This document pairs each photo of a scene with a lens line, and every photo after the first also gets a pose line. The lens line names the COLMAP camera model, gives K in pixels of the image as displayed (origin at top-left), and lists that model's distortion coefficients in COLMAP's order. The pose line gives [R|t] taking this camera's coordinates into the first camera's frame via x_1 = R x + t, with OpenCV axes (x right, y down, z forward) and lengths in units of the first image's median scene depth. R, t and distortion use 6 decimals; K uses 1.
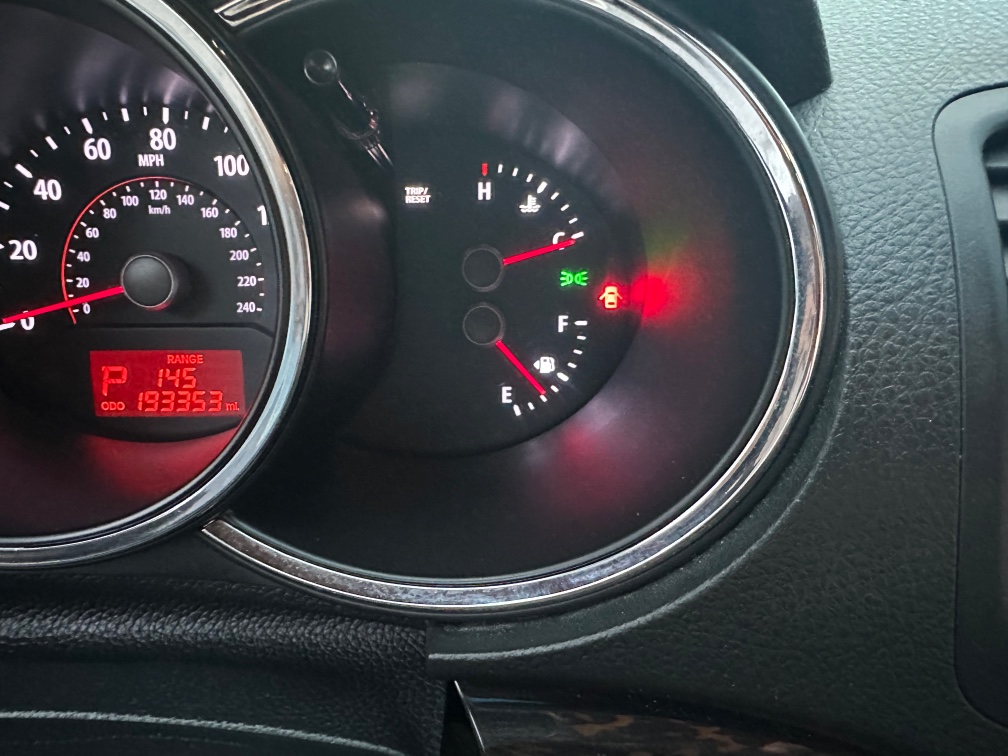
lens RADIAL K [[706.0, 0, 503.6], [0, 706.0, 375.4], [0, 0, 1]] dist [0.005281, -0.009377]
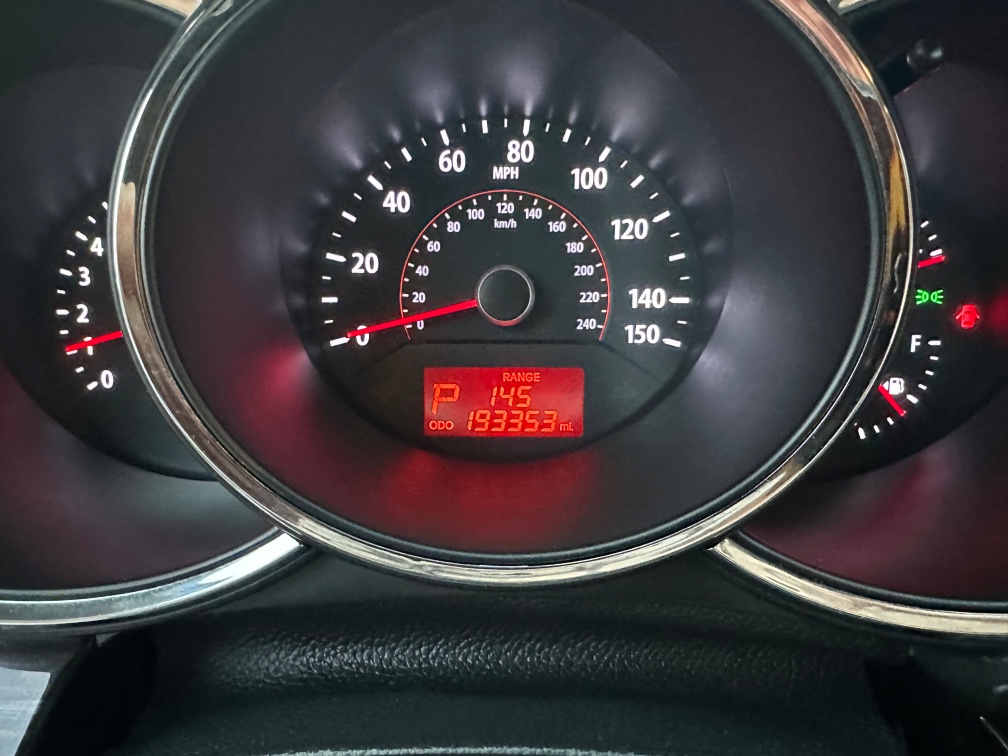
lens RADIAL K [[706.0, 0, 503.3], [0, 706.0, 379.2], [0, 0, 1]] dist [0.005281, -0.009377]
pose [[0.999947, 0.008390, -0.005997, -0.482057], [-0.008675, 0.998753, -0.049156, 0.028381], [0.005577, 0.049205, 0.998773, 0.036574]]
